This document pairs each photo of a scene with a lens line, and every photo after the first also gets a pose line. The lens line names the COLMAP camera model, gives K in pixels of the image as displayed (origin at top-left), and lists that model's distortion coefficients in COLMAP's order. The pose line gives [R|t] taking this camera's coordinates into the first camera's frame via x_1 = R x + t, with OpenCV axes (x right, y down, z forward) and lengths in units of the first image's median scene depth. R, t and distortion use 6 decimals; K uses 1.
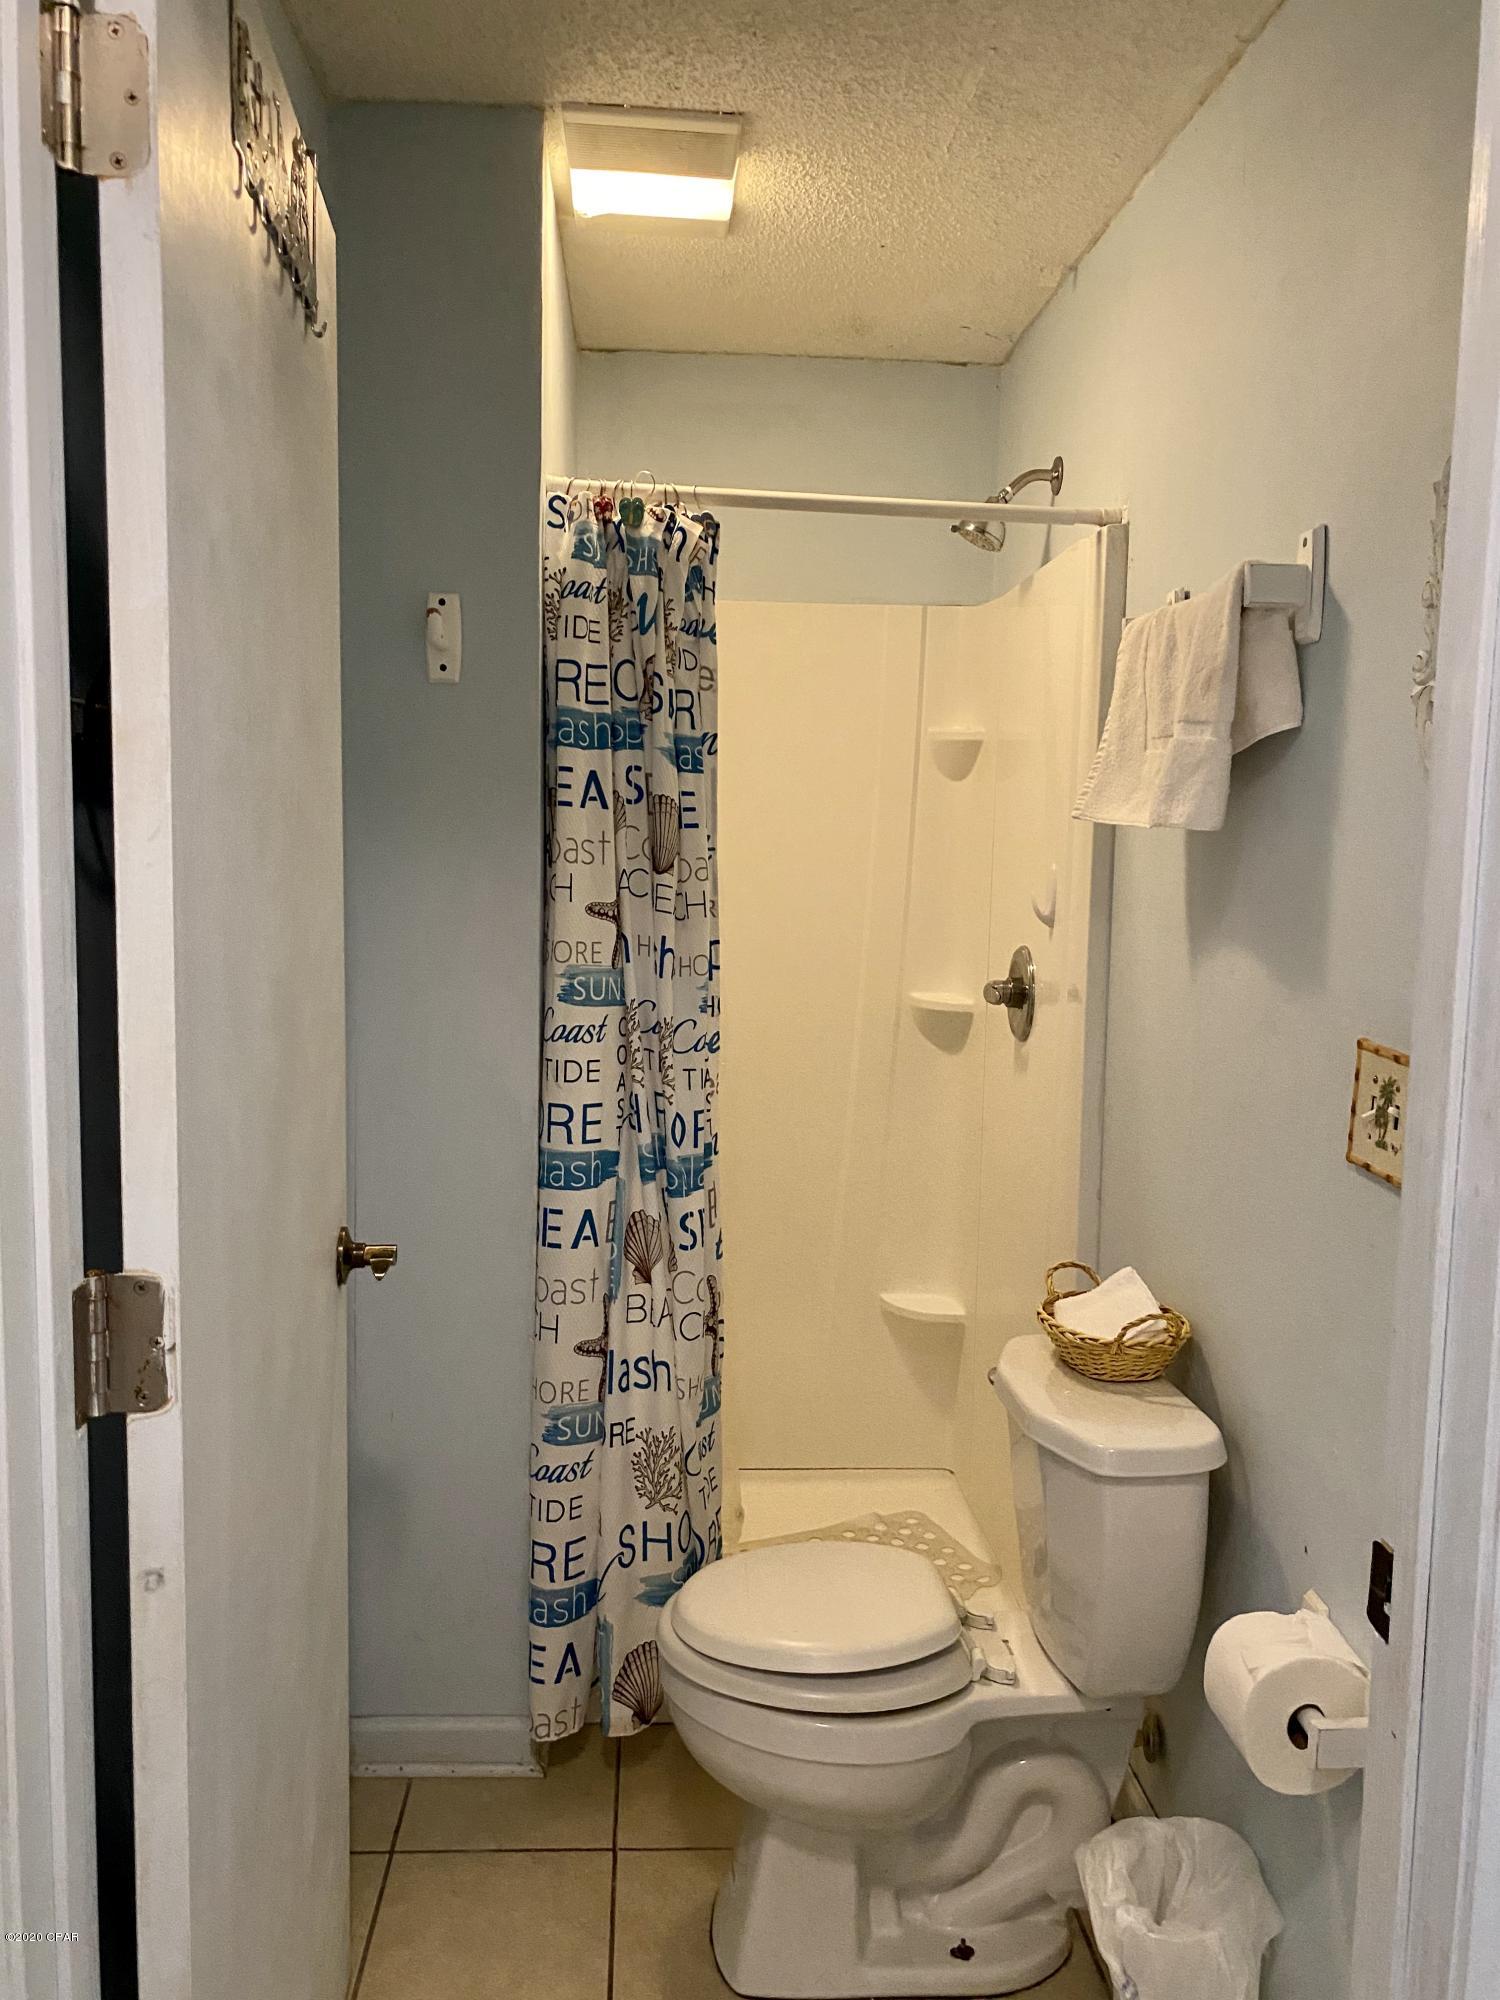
lens RADIAL K [[1537.5, 0, 752.9], [0, 1537.5, 996.1], [0, 0, 1]] dist [-0.015633, 0.011825]
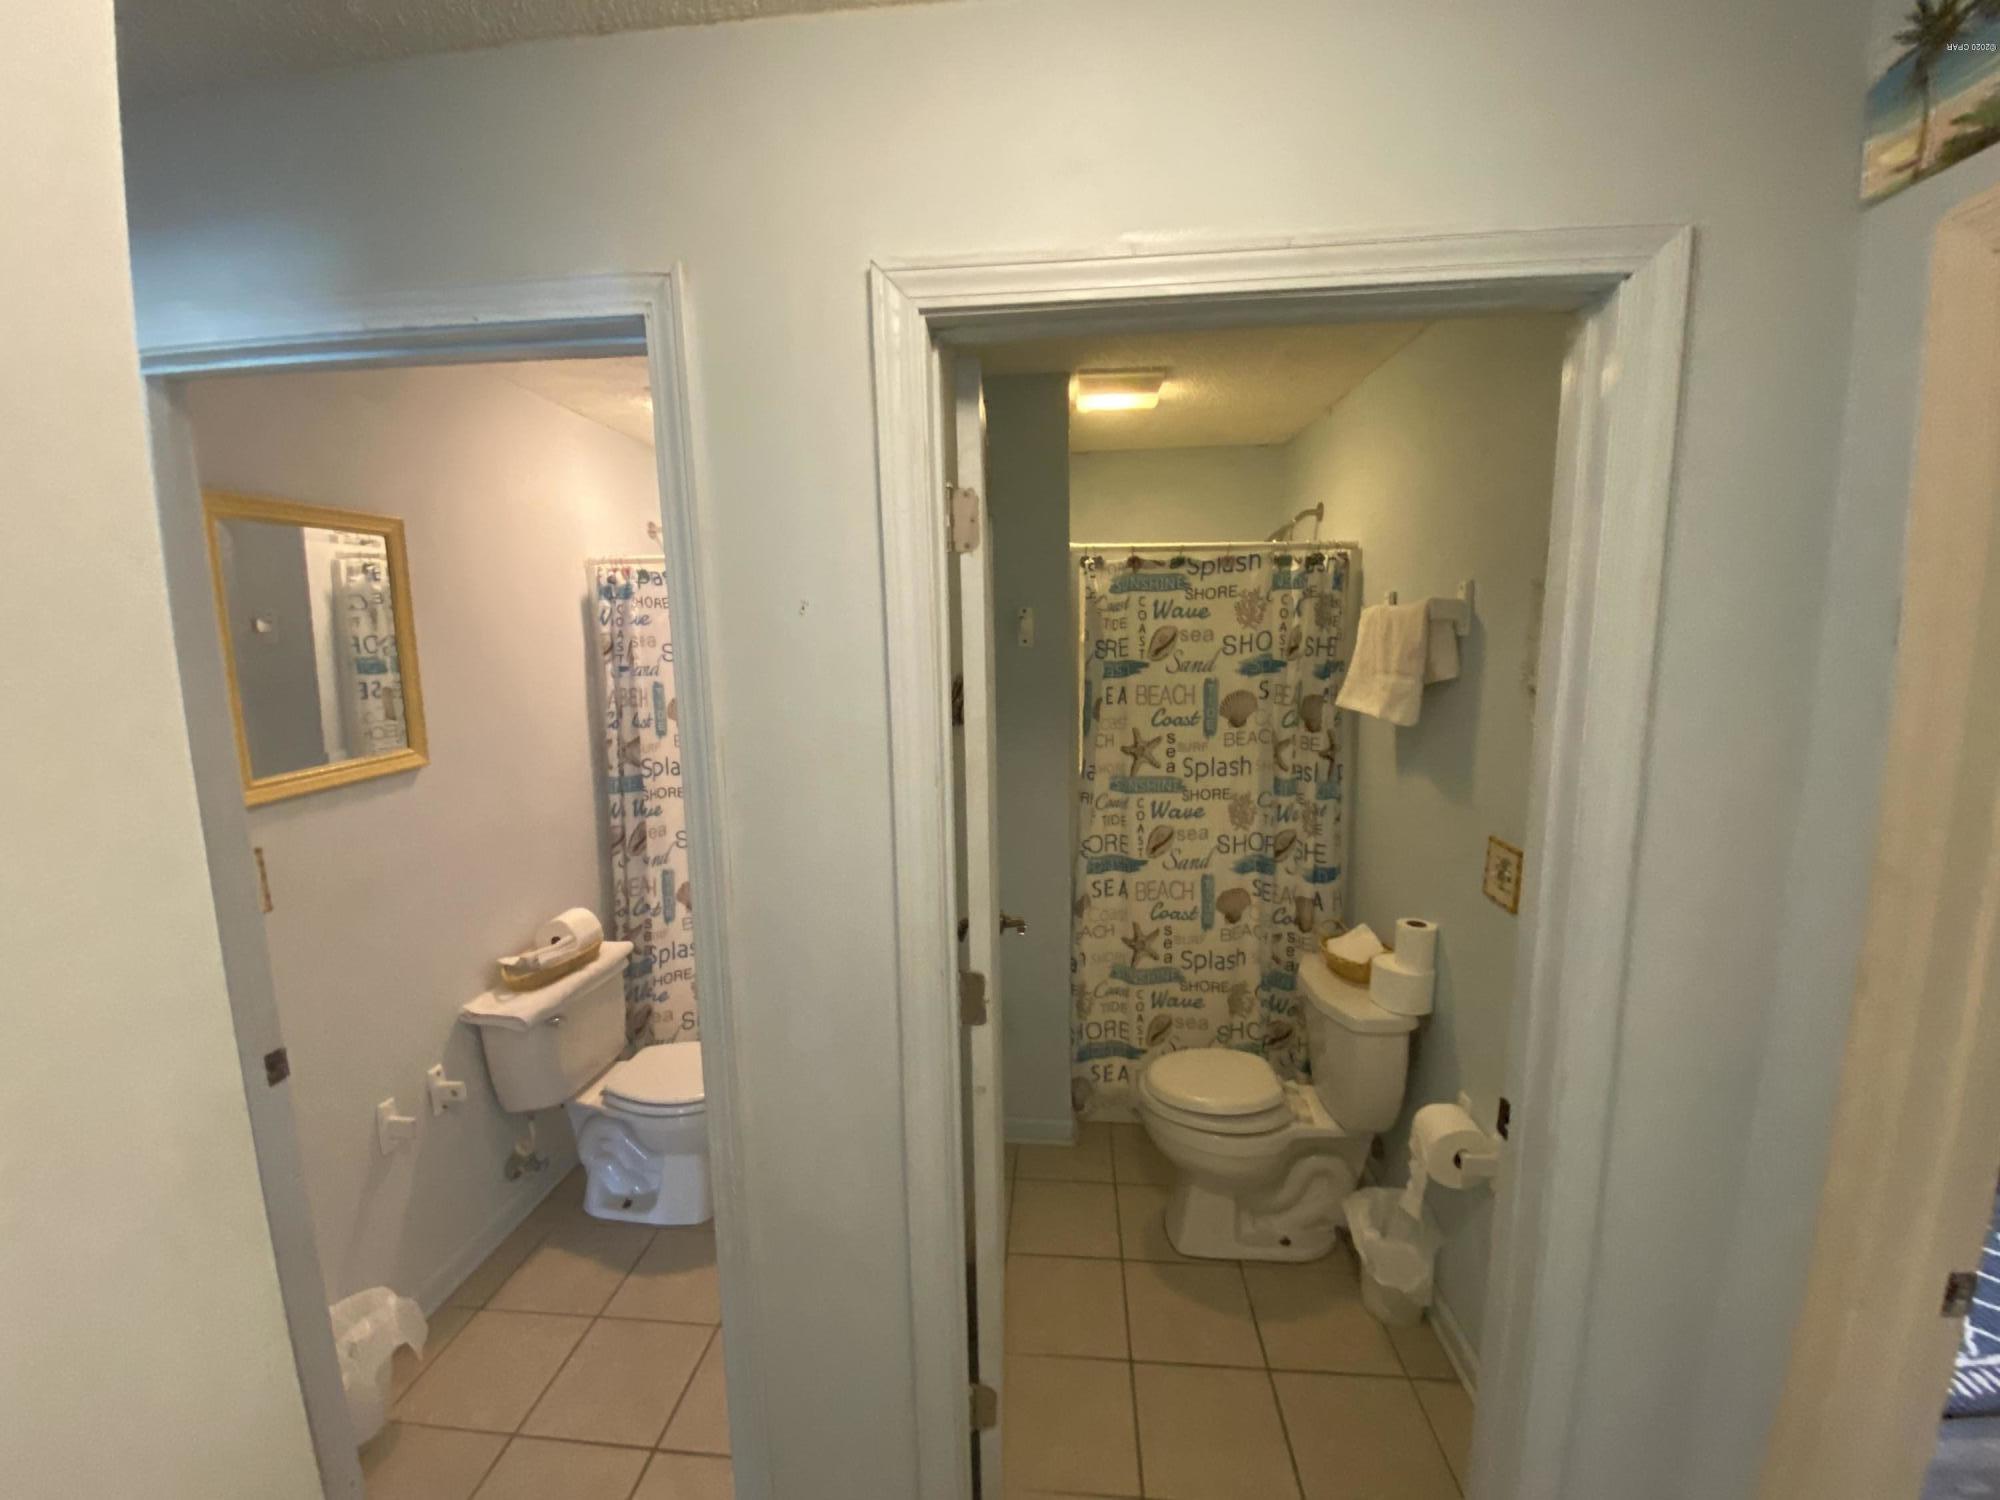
lens RADIAL K [[821.3, 0, 988.3], [0, 821.3, 747.3], [0, 0, 1]] dist [0.000586, -0.012152]
pose [[0.987335, -0.014609, -0.157977, -0.086717], [0.022046, 0.998724, 0.045430, -0.137615], [0.157111, -0.048337, 0.986397, -0.174576]]
